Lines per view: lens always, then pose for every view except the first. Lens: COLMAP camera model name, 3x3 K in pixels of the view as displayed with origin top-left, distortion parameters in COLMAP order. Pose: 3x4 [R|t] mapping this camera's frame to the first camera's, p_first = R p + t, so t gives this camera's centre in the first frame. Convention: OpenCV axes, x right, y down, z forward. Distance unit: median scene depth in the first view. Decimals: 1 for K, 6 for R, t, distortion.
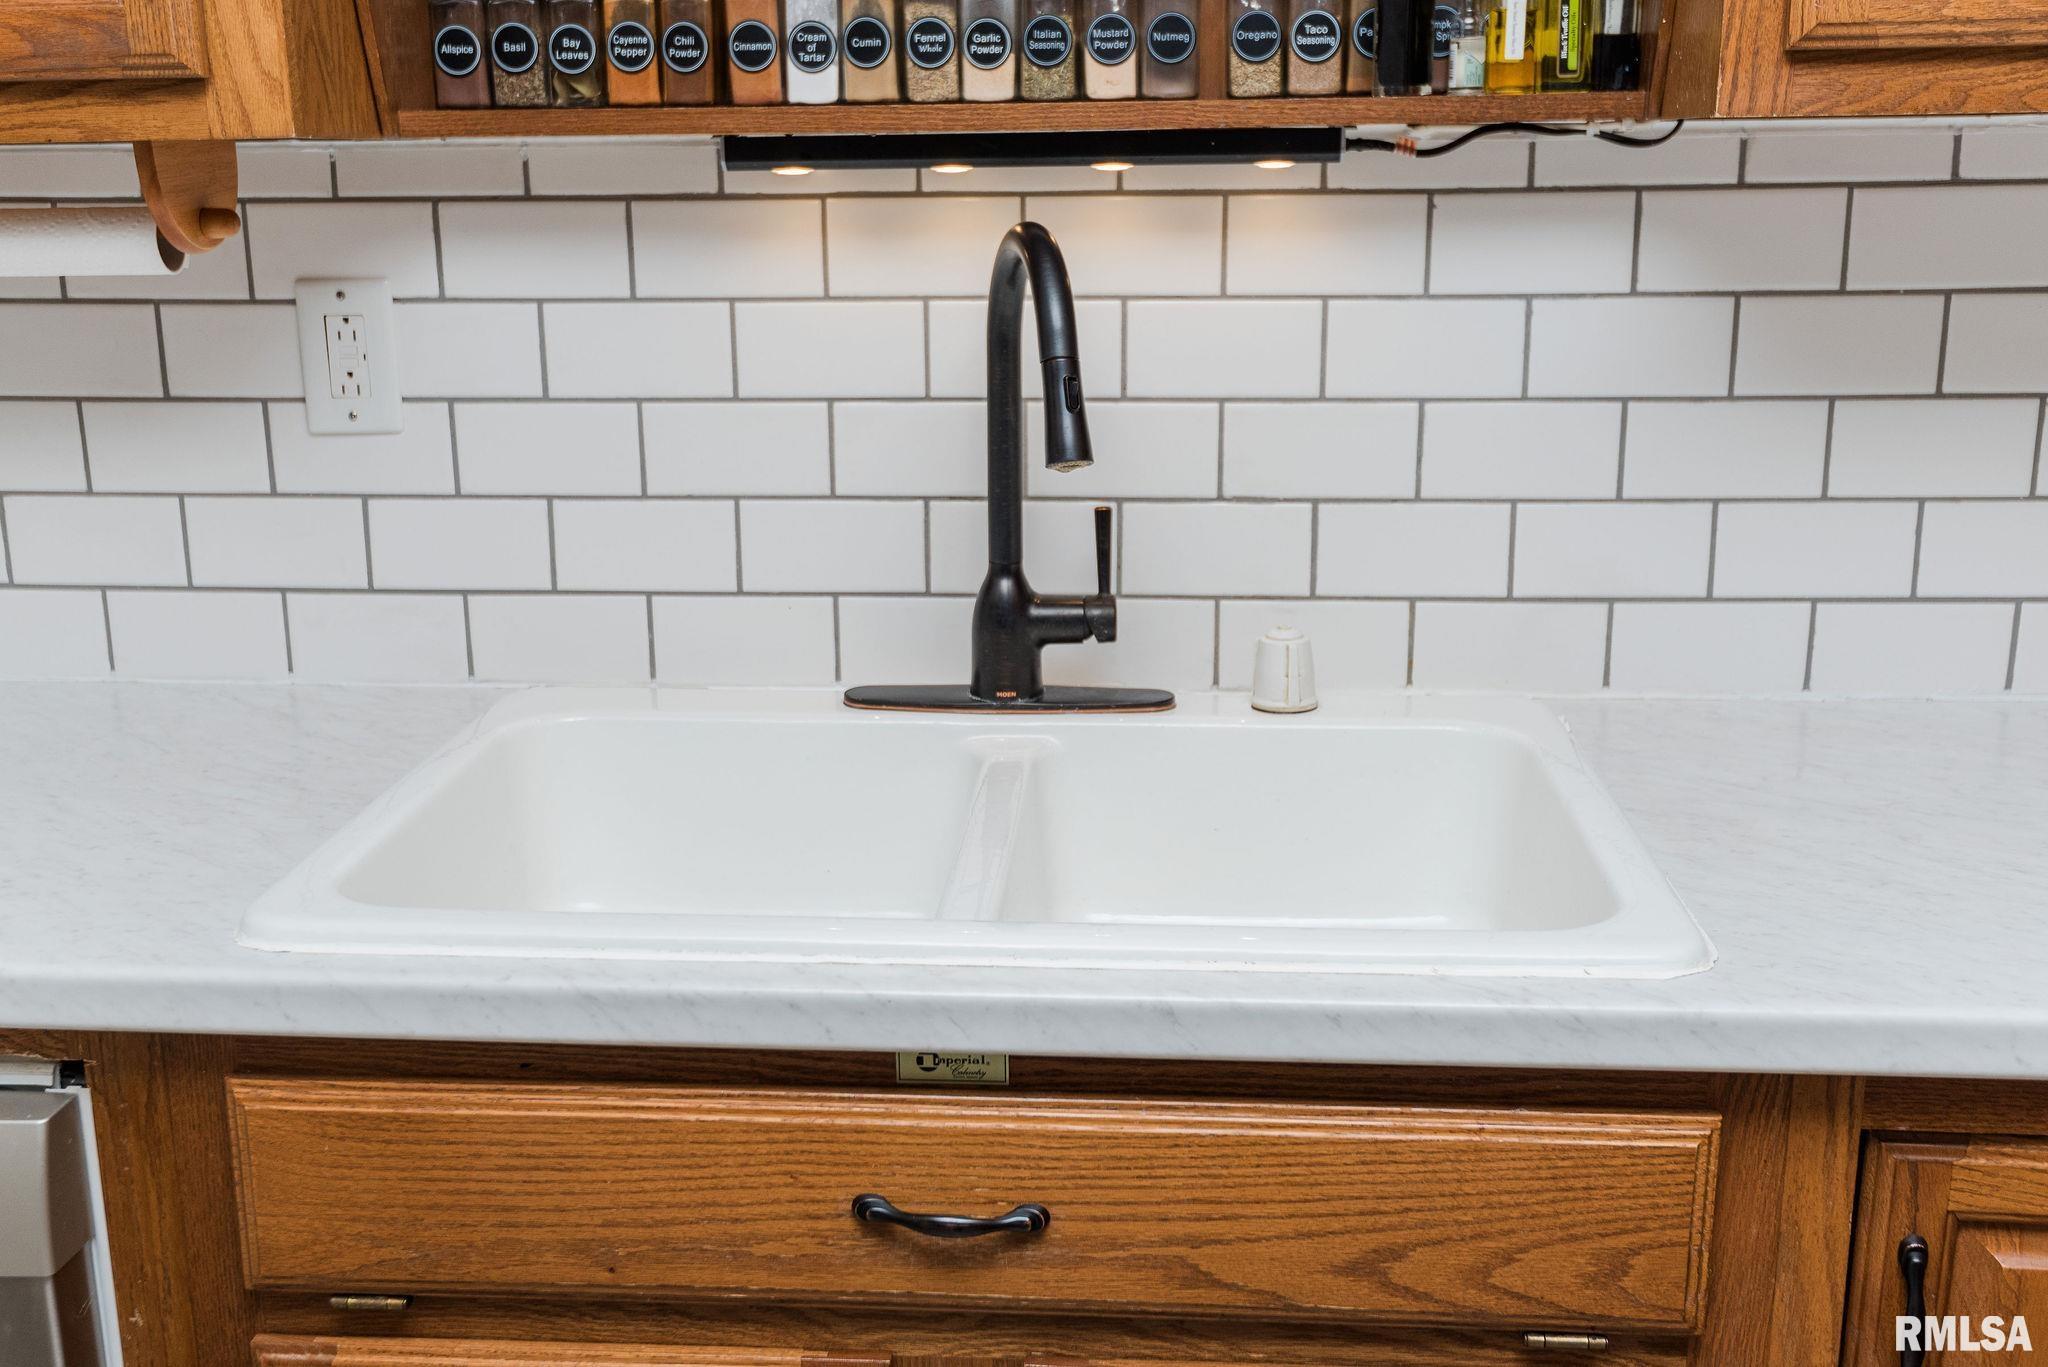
lens RADIAL K [[2139.3, 0, 991.7], [0, 2139.3, 695.4], [0, 0, 1]] dist [0.031282, 0.000000]
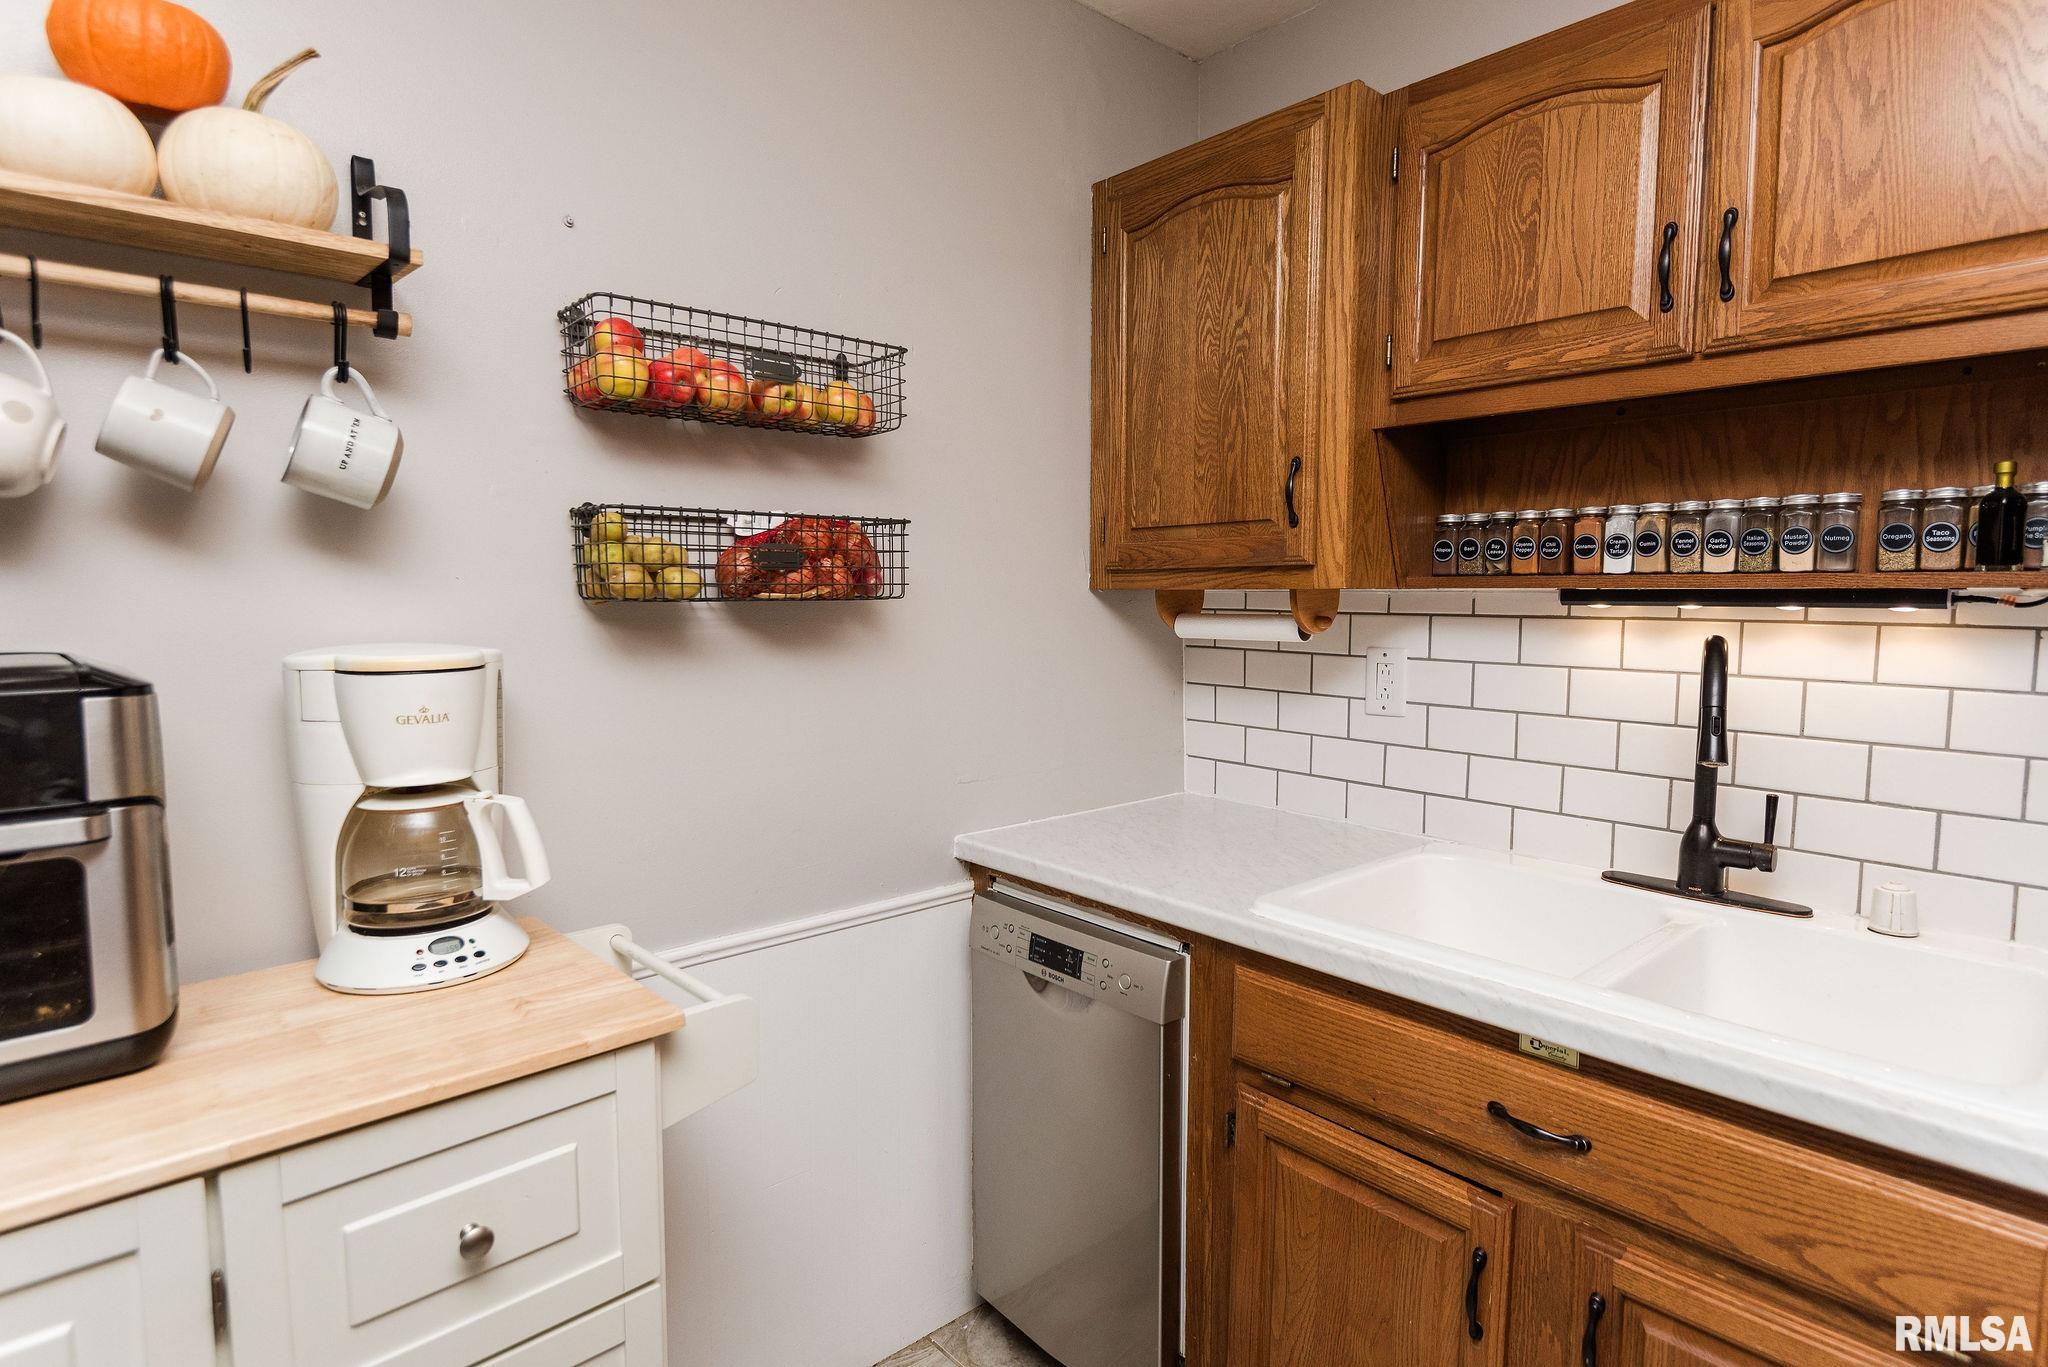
lens RADIAL K [[1071.6, 0, 1021.1], [0, 1071.6, 682.0], [0, 0, 1]] dist [0.014484, -0.007301]
pose [[0.724765, 0.073129, -0.685104, 0.216095], [-0.183169, 0.979020, -0.089270, 0.014585], [0.664203, 0.190190, 0.722954, -0.076364]]
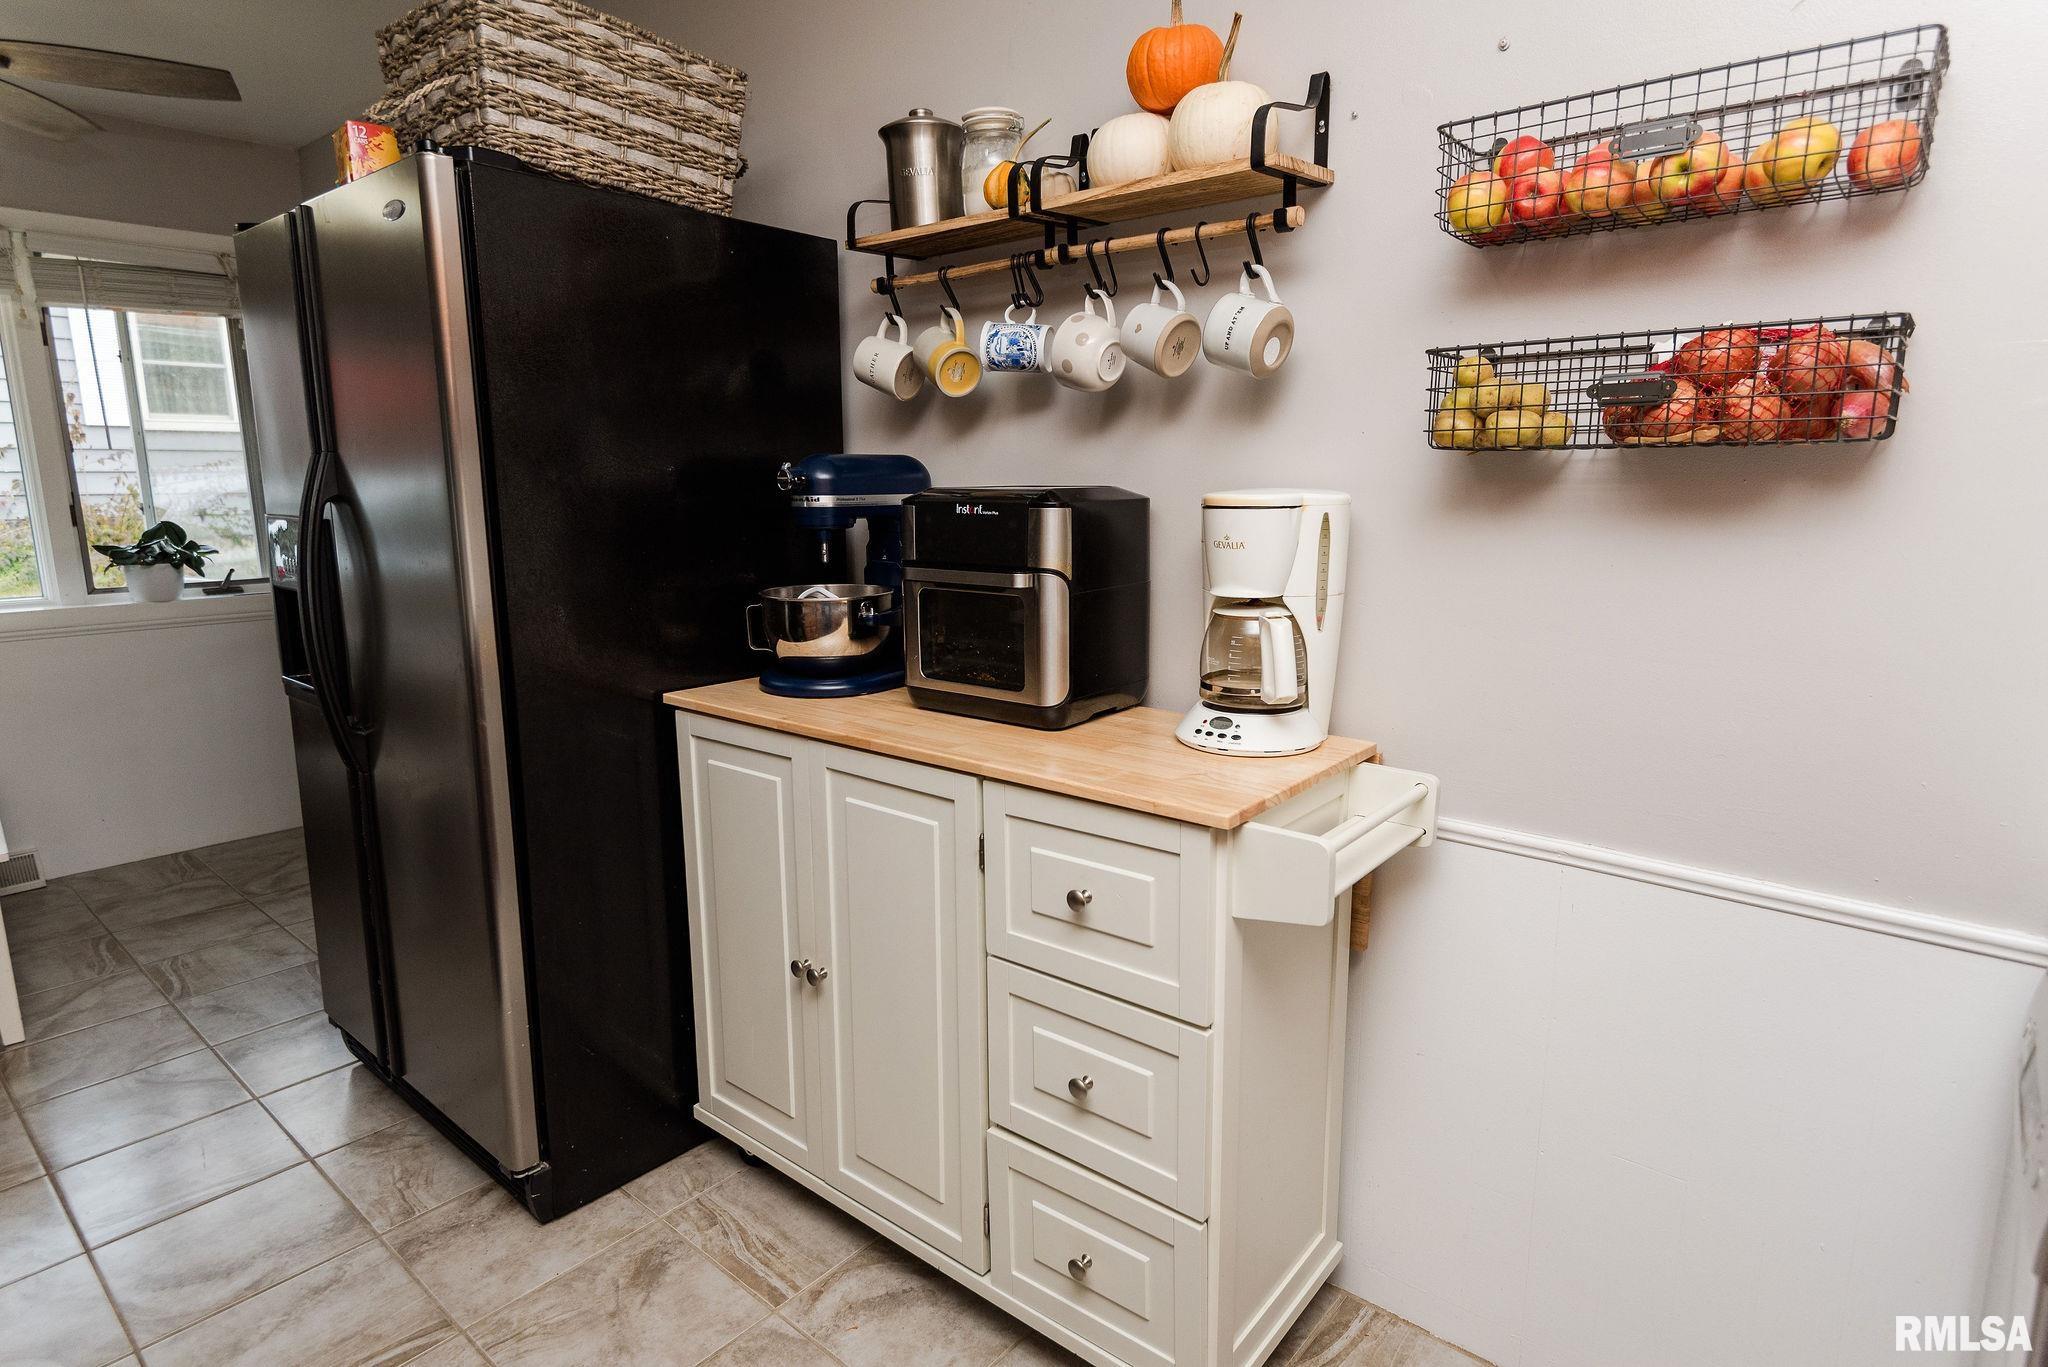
lens RADIAL K [[1071.6, 0, 1008.4], [0, 1071.6, 674.7], [0, 0, 1]] dist [0.014484, -0.007301]
pose [[-0.579596, 0.165515, -0.797918, 0.291964], [-0.192210, 0.923762, 0.331238, -0.117239], [0.791911, 0.345352, -0.503596, 0.536874]]
